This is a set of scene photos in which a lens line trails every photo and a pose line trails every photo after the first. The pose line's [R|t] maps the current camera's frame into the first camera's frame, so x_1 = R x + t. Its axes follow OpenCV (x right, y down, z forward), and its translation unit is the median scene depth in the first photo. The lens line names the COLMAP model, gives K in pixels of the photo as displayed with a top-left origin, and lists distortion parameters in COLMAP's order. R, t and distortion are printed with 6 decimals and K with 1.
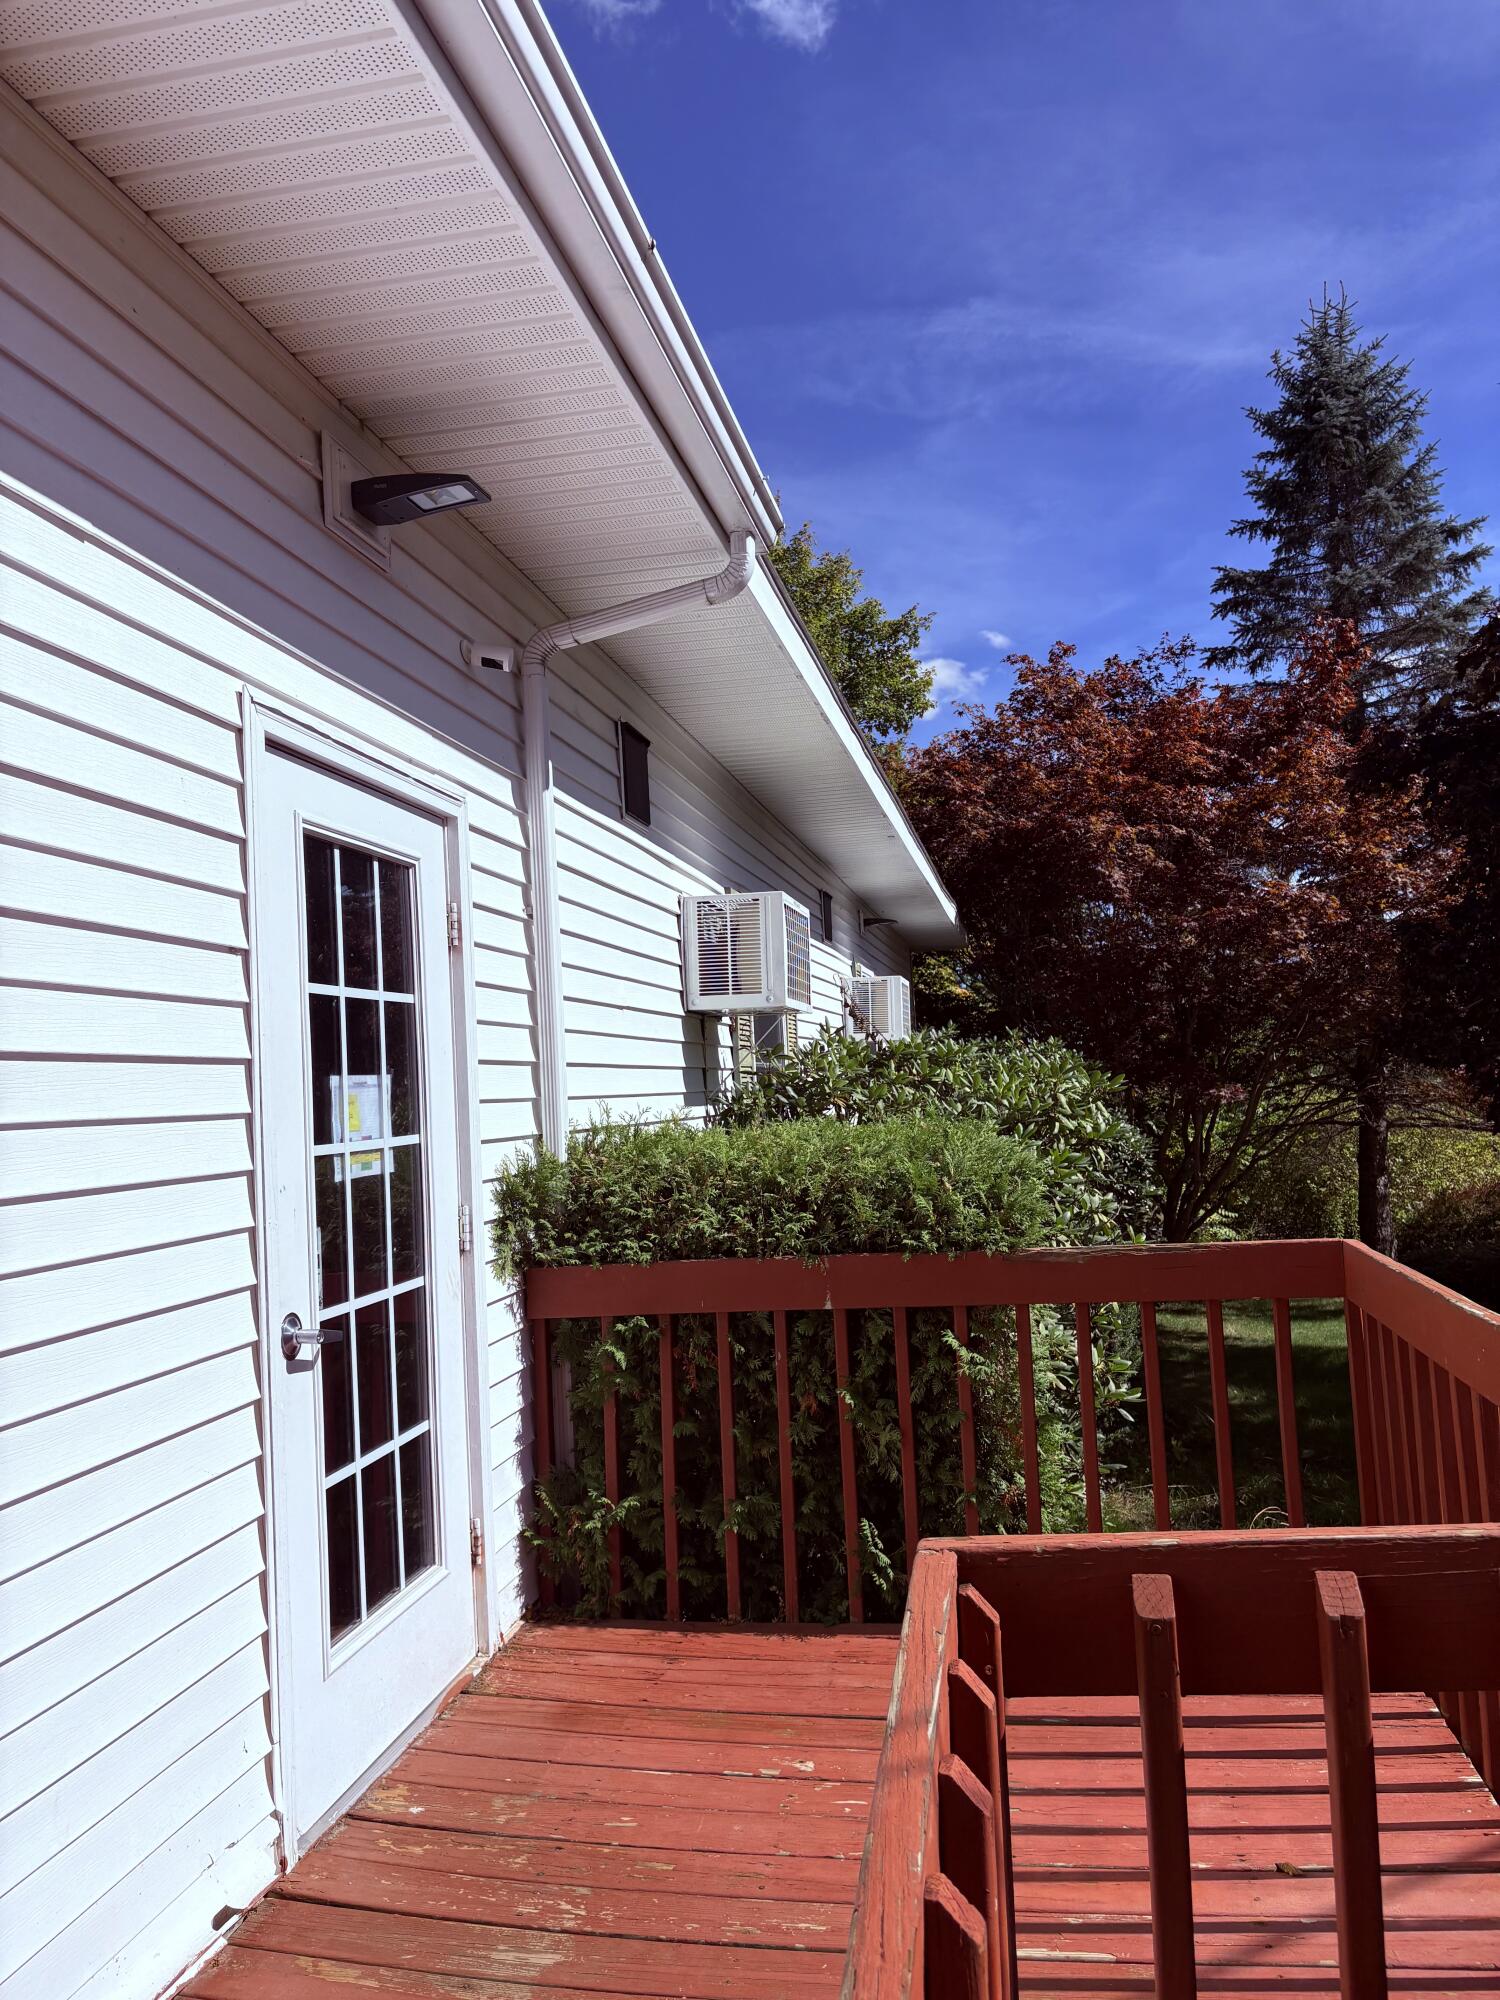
lens RADIAL K [[1470.4, 0, 750.0], [0, 1470.4, 1000.0], [0, 0, 1]] dist [0.113178, -0.131870]
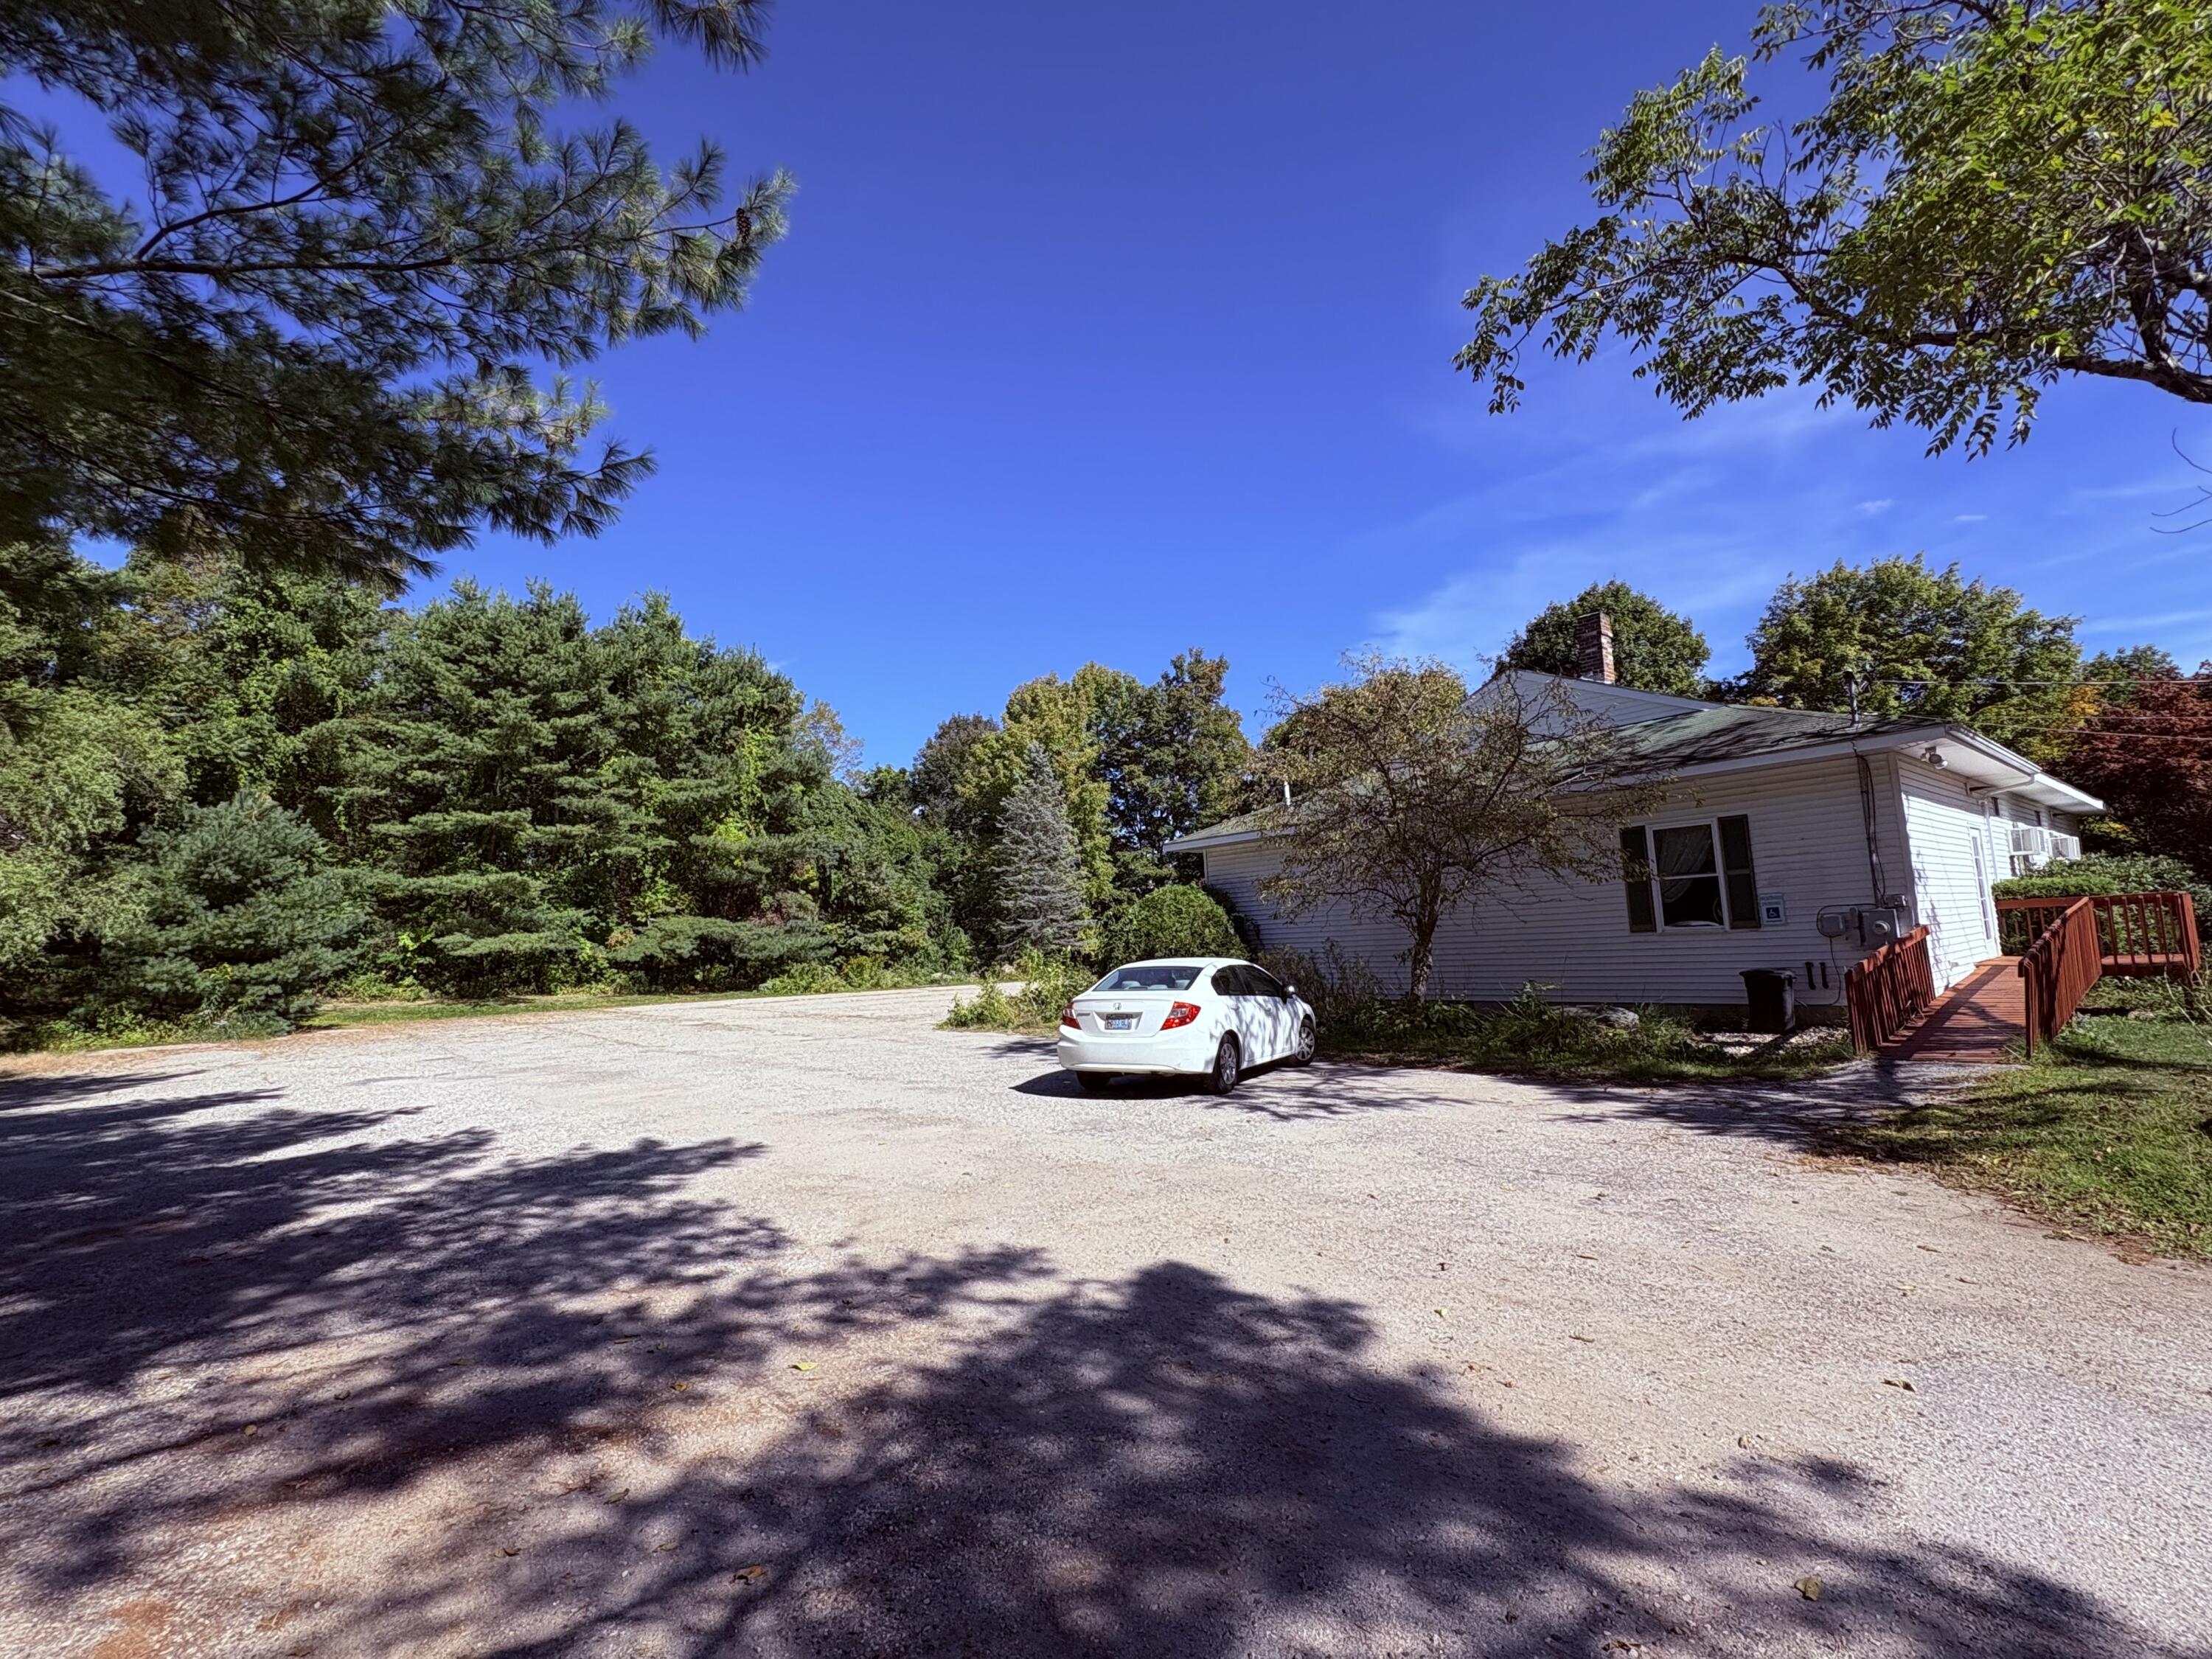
lens RADIAL K [[996.9, 0, 1106.0], [0, 996.9, 829.5], [0, 0, 1]] dist [0.000440, 0.000266]
pose [[0.787318, -0.049718, -0.614539, -0.191861], [0.044922, 0.998720, -0.023247, -0.069448], [0.614908, -0.009303, 0.788544, -1.723949]]
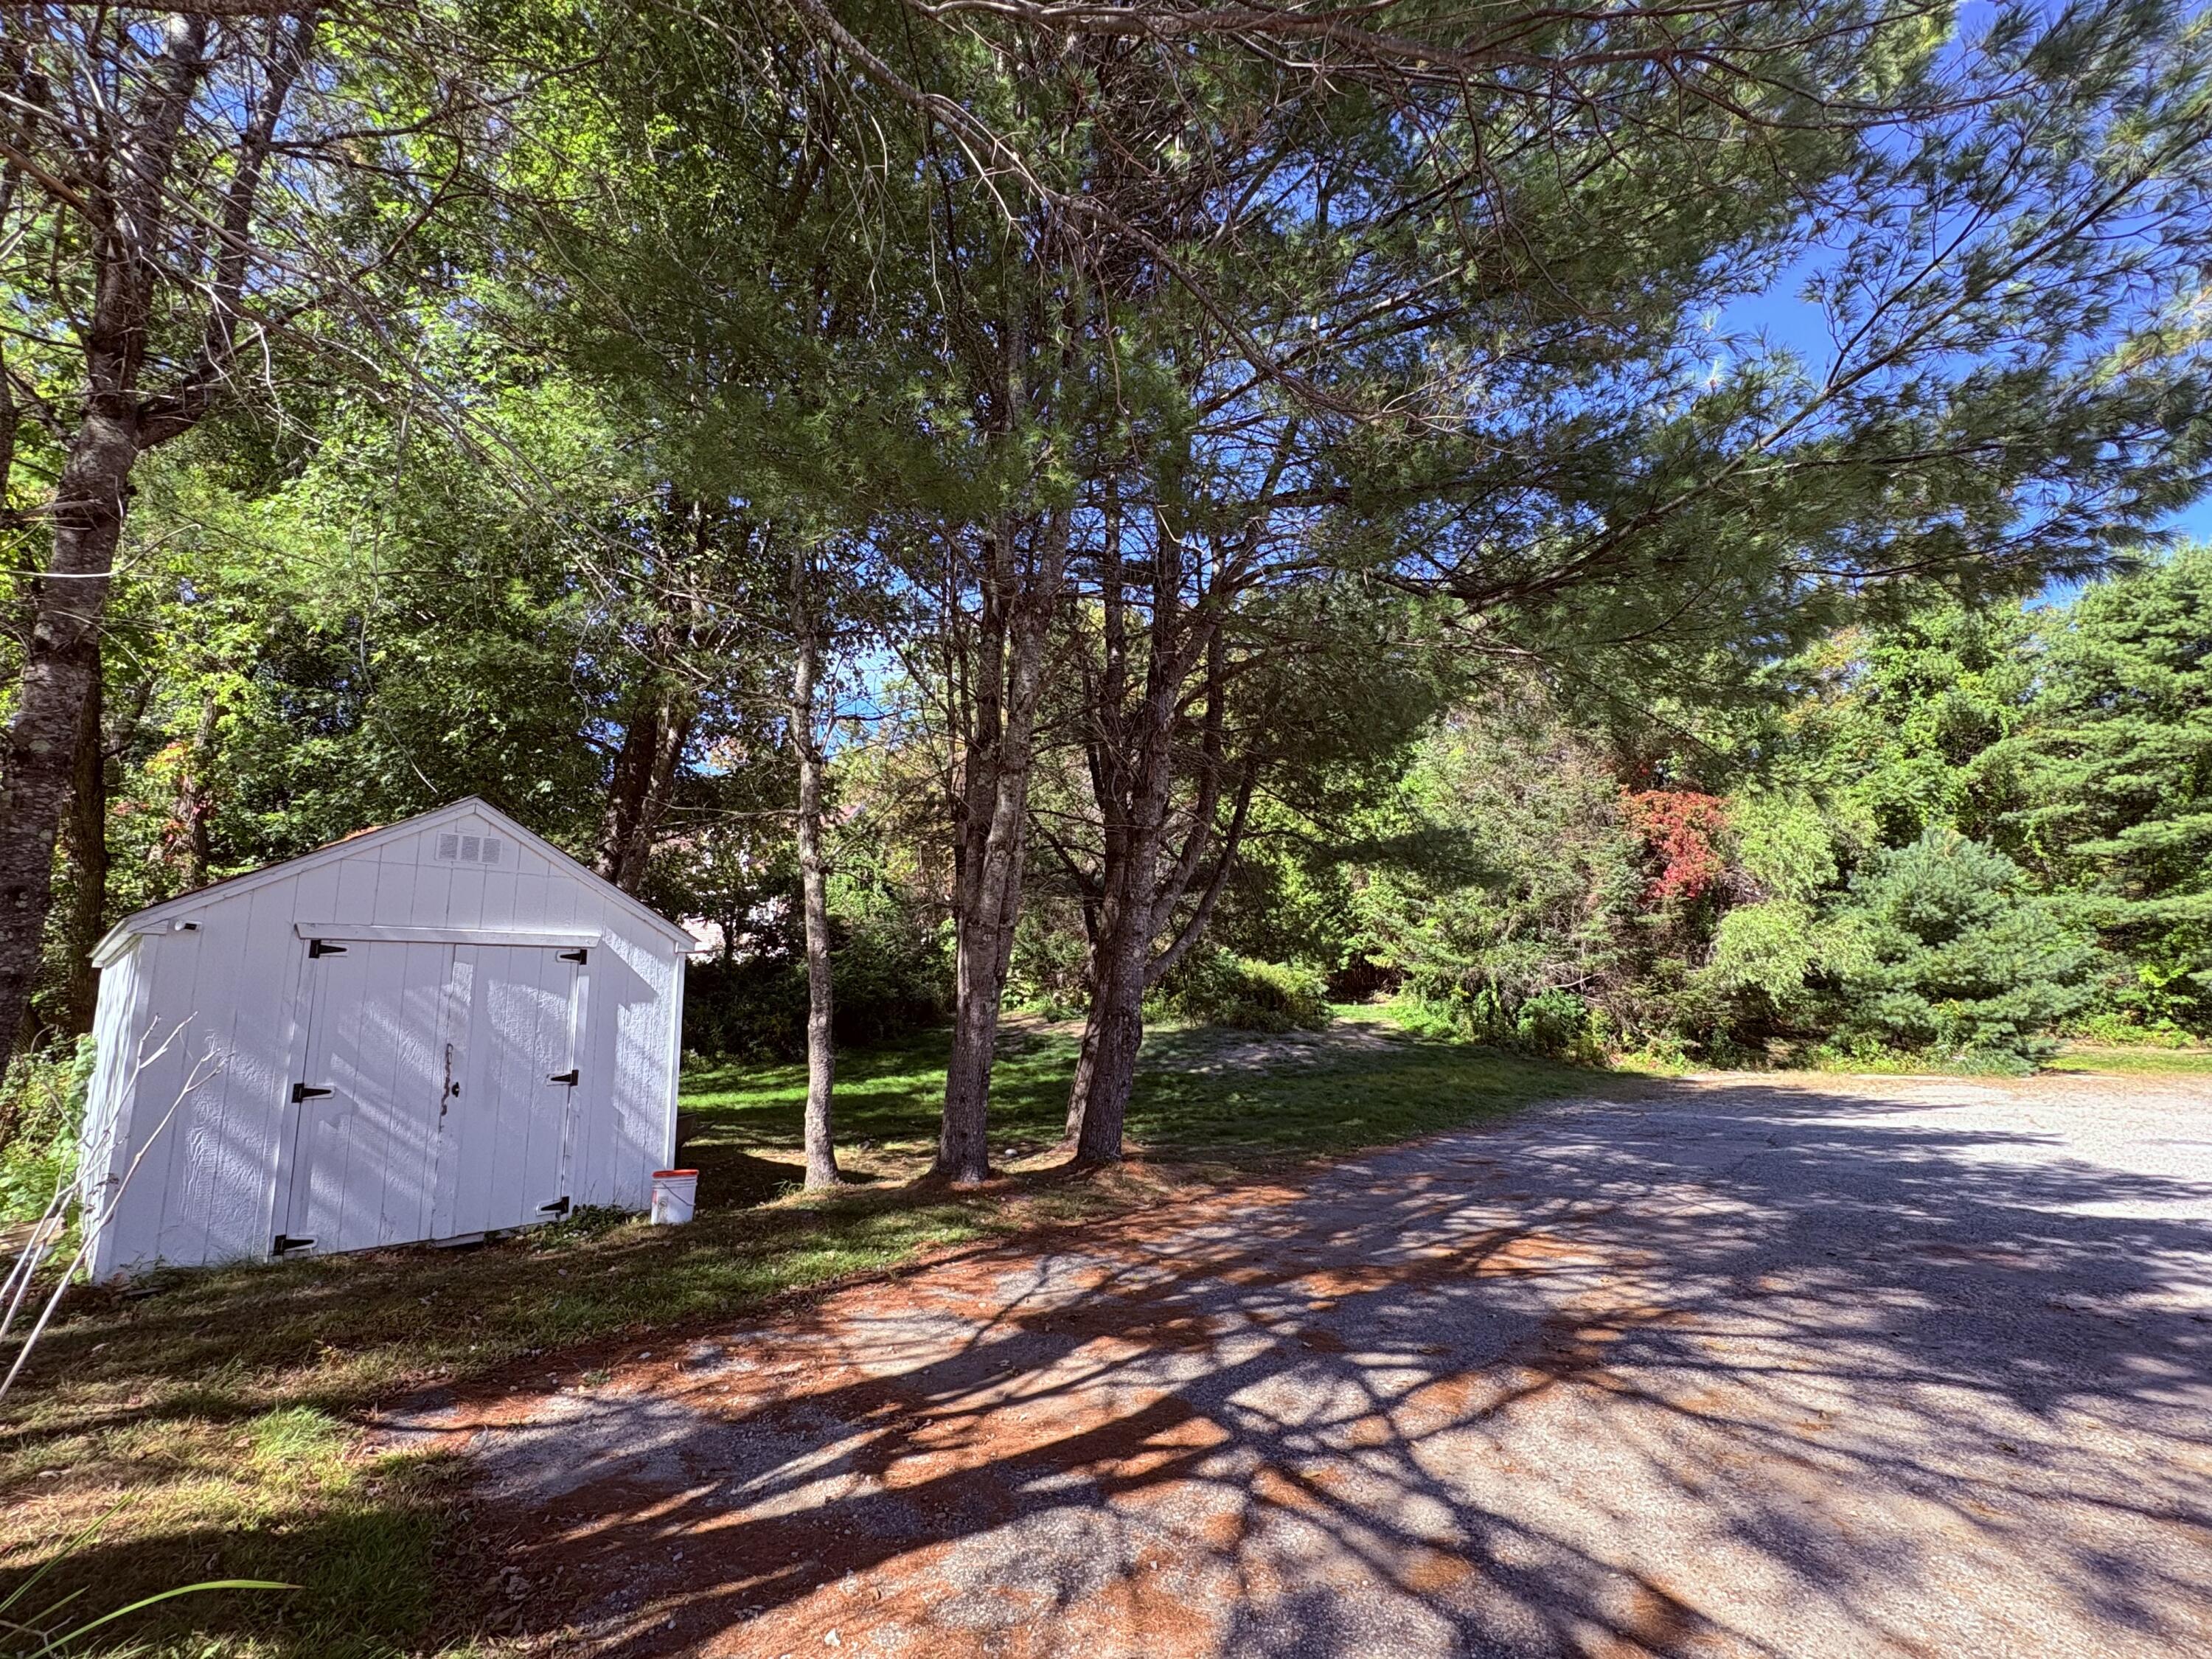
lens RADIAL K [[996.9, 0, 1106.0], [0, 996.9, 829.5], [0, 0, 1]] dist [0.000440, 0.000266]
pose [[-0.474892, -0.110069, -0.873133, -0.186767], [0.097227, 0.979512, -0.176361, -0.148632], [0.874657, -0.168645, -0.454461, -2.245634]]
